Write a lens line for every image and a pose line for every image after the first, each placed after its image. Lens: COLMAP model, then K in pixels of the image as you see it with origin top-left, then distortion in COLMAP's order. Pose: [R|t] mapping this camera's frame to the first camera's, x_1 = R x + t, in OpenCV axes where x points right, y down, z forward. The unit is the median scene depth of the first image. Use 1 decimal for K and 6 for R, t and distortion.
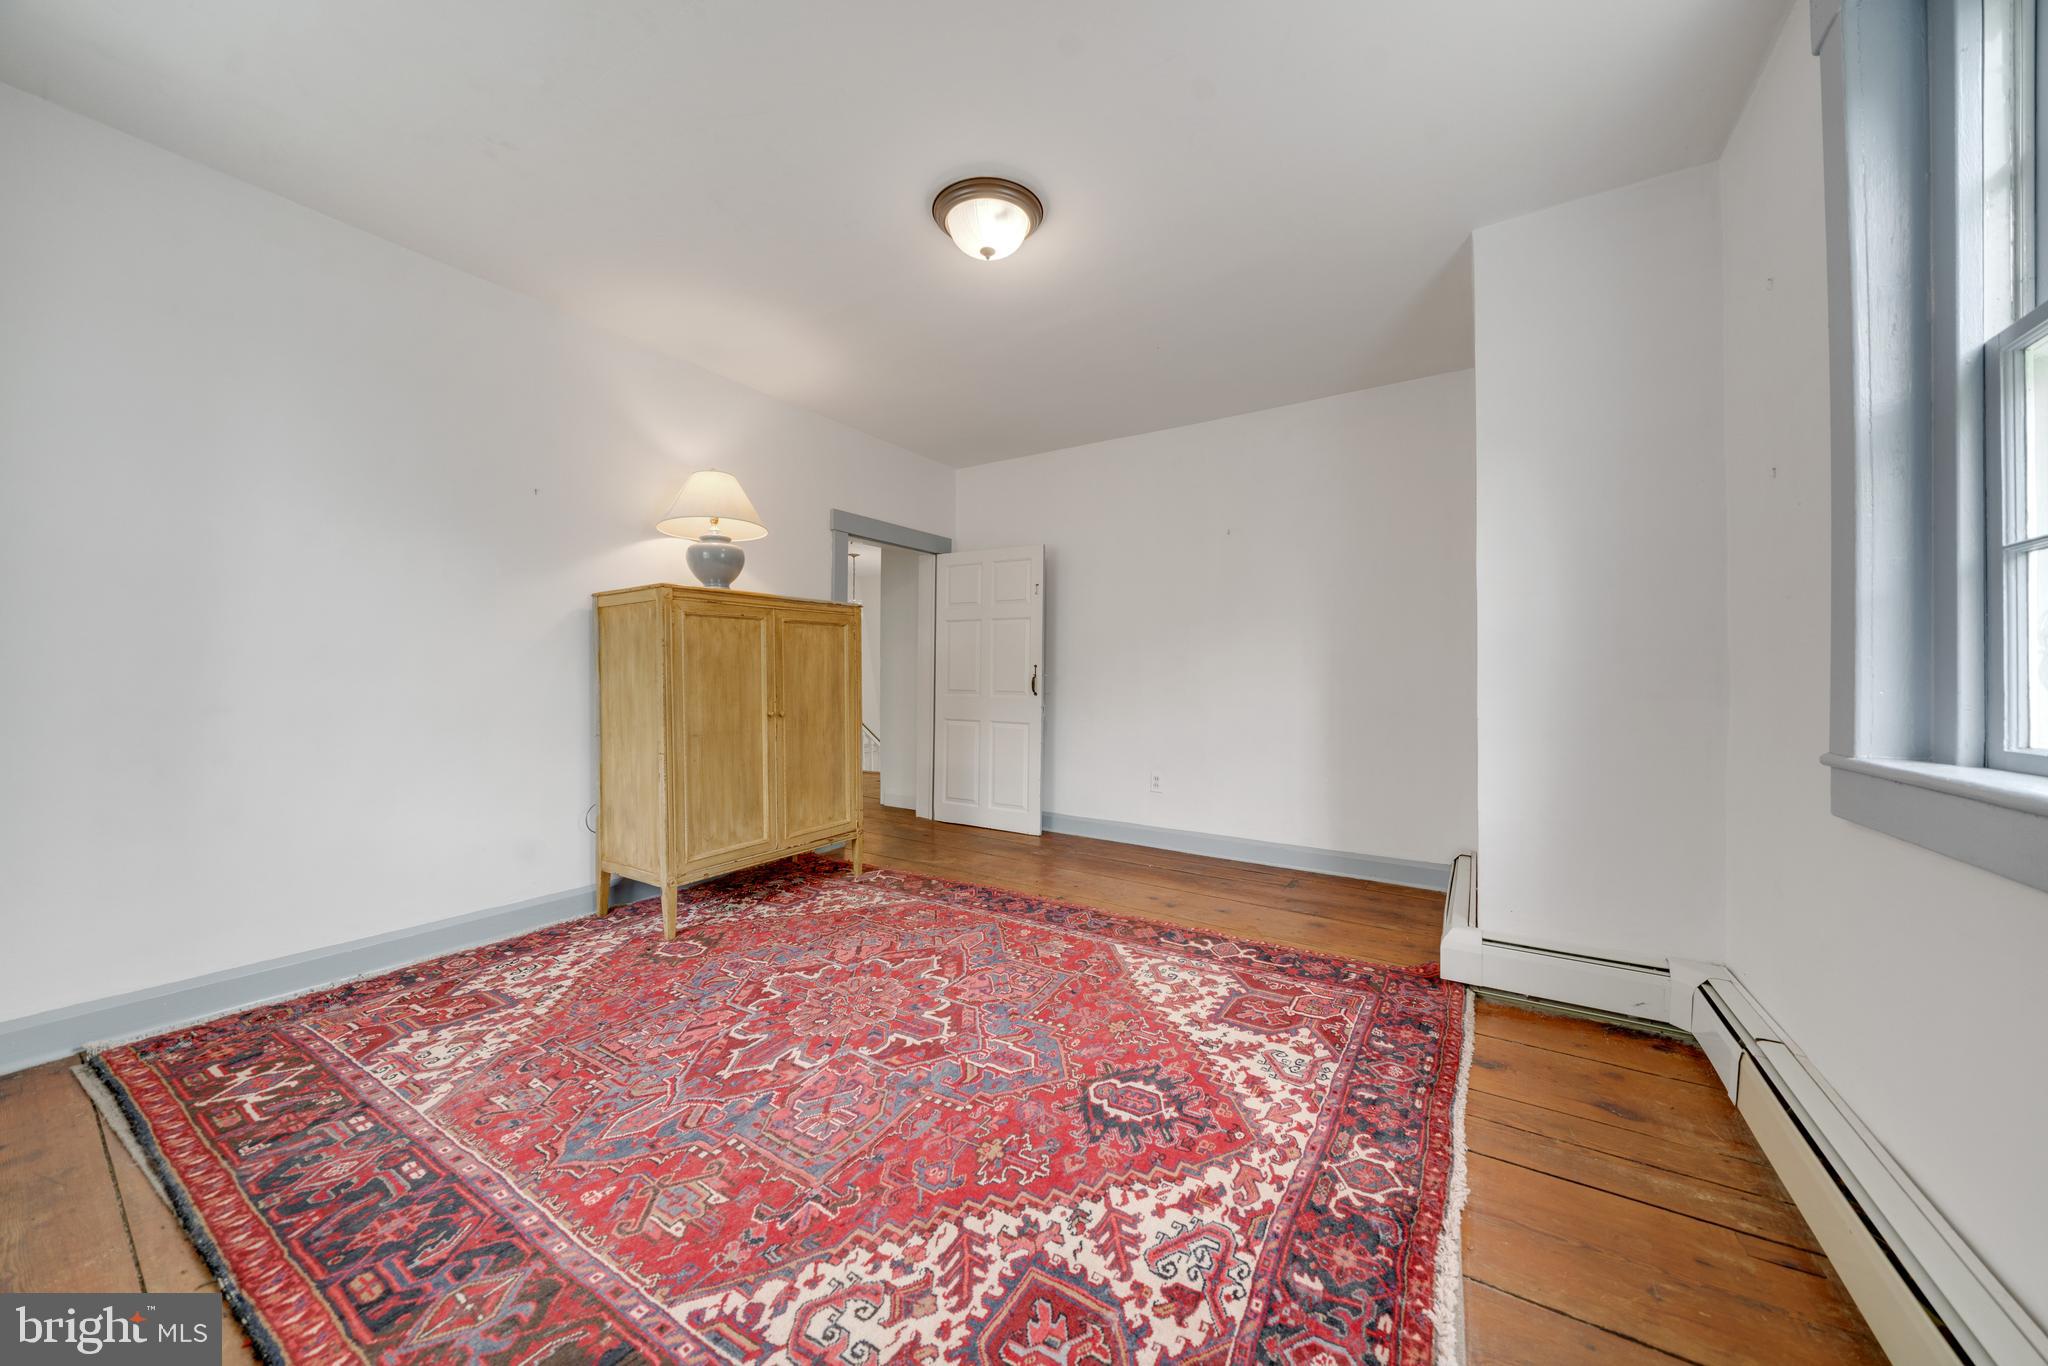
lens RADIAL K [[705.7, 0, 1024.0], [0, 705.7, 683.0], [0, 0, 1]] dist [-0.006927, -0.000118]
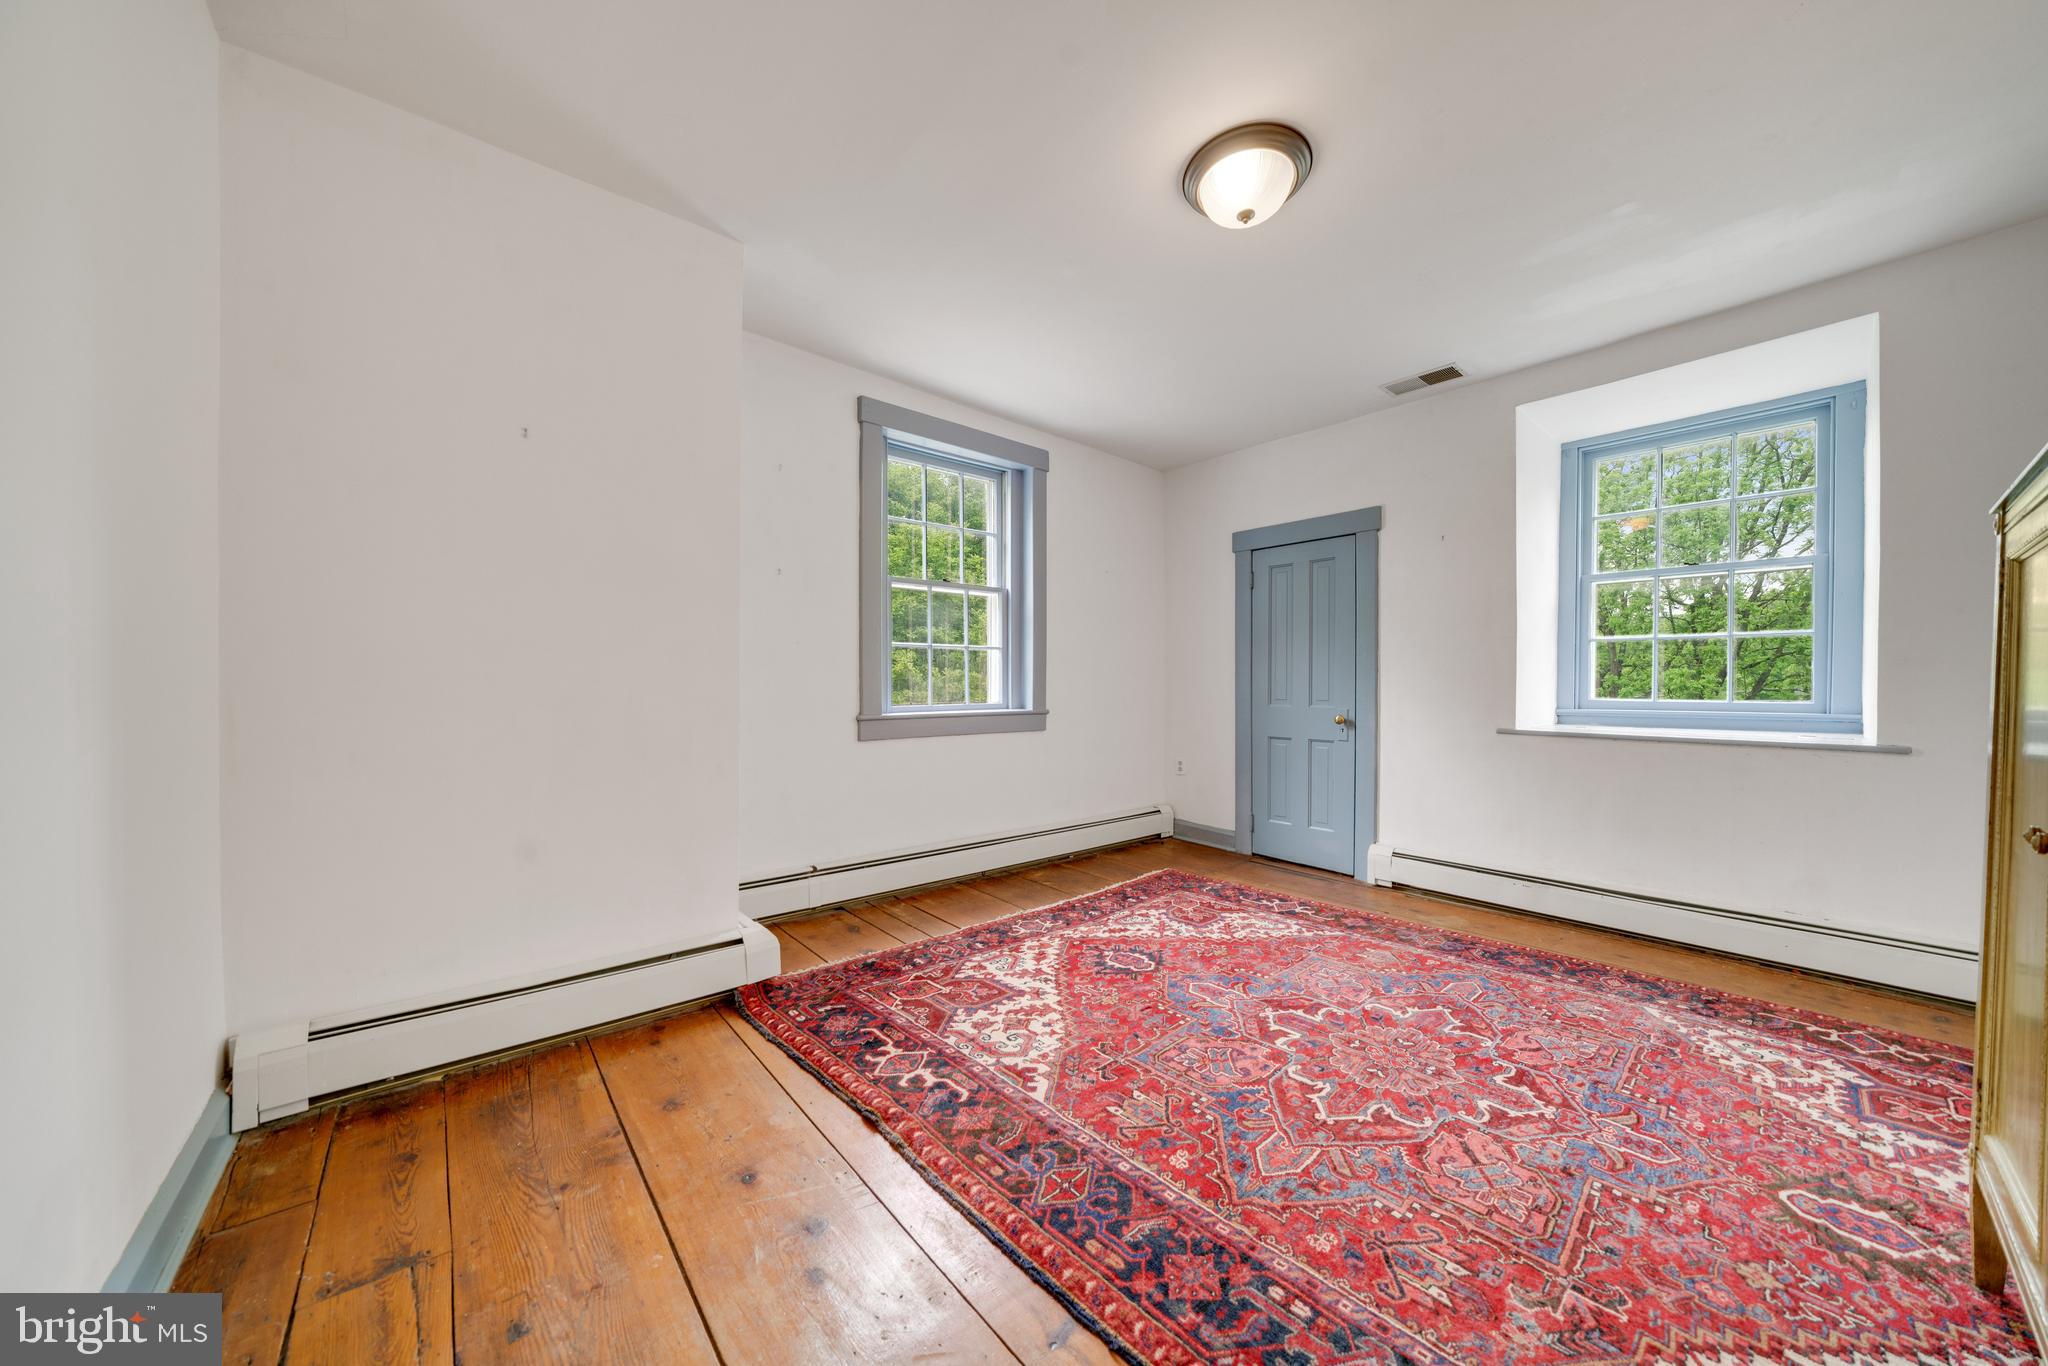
lens RADIAL K [[705.7, 0, 1024.0], [0, 705.7, 683.0], [0, 0, 1]] dist [-0.006927, -0.000118]
pose [[-0.961885, -0.012877, 0.273149, -0.037053], [-0.009911, 0.999876, 0.012235, -0.030786], [-0.273273, 0.009062, -0.961894, 2.201993]]
